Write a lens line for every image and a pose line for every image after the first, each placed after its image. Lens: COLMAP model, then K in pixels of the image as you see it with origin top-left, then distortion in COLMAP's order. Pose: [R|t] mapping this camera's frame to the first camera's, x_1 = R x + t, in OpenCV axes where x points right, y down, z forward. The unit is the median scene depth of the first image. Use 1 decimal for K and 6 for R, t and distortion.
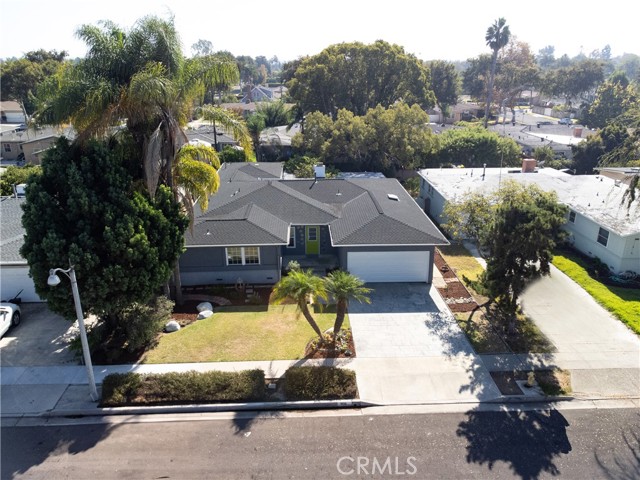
lens RADIAL K [[461.9, 0, 320.0], [0, 461.9, 240.0], [0, 0, 1]] dist [-0.001921, 0.006849]
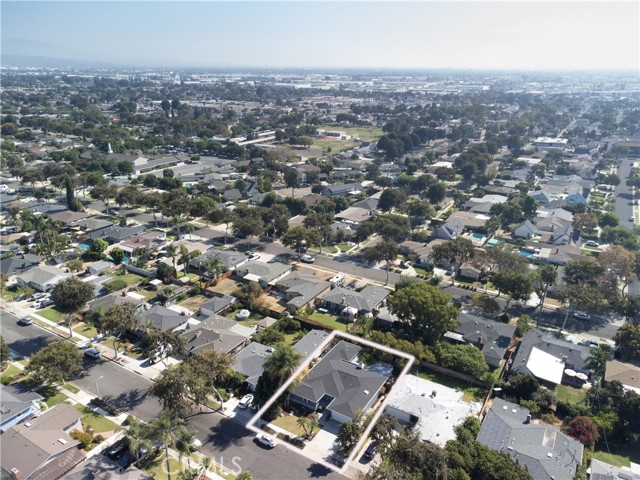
lens RADIAL K [[461.9, 0, 320.0], [0, 461.9, 240.0], [0, 0, 1]] dist [-0.001921, 0.006849]
pose [[0.833044, 0.201023, -0.515391, 1.886739], [-0.198529, 0.978216, 0.060653, -1.765477], [0.516356, 0.051793, 0.854806, -2.599121]]
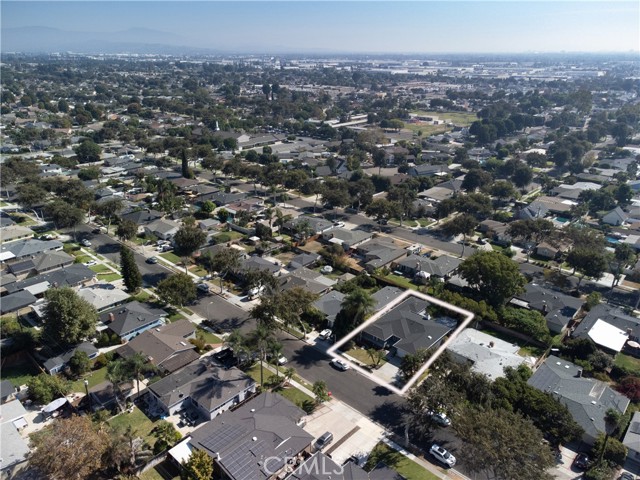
lens RADIAL K [[461.9, 0, 320.0], [0, 461.9, 240.0], [0, 0, 1]] dist [-0.001921, 0.006849]
pose [[0.709010, 0.268661, -0.652016, 2.420511], [-0.246444, 0.960686, 0.127861, -1.525492], [0.660734, 0.070031, 0.747346, -3.136862]]
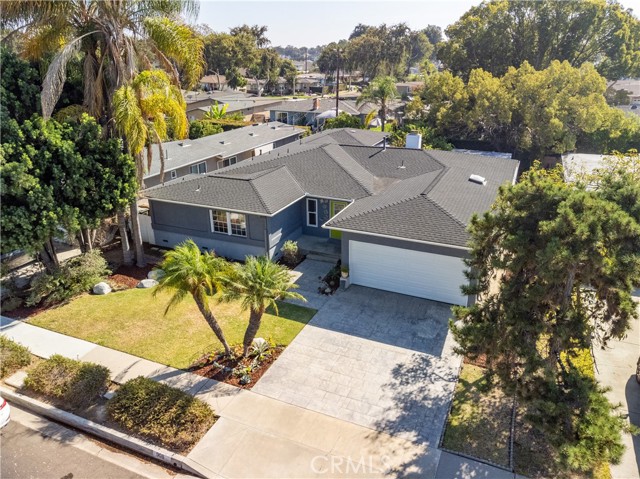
lens RADIAL K [[461.9, 0, 320.0], [0, 461.9, 239.5], [0, 0, 1]] dist [-0.001921, 0.006849]
pose [[0.902126, 0.164728, -0.398790, 0.375004], [-0.152479, 0.986329, 0.062490, -0.015429], [0.403632, 0.004433, 0.914911, 0.402792]]
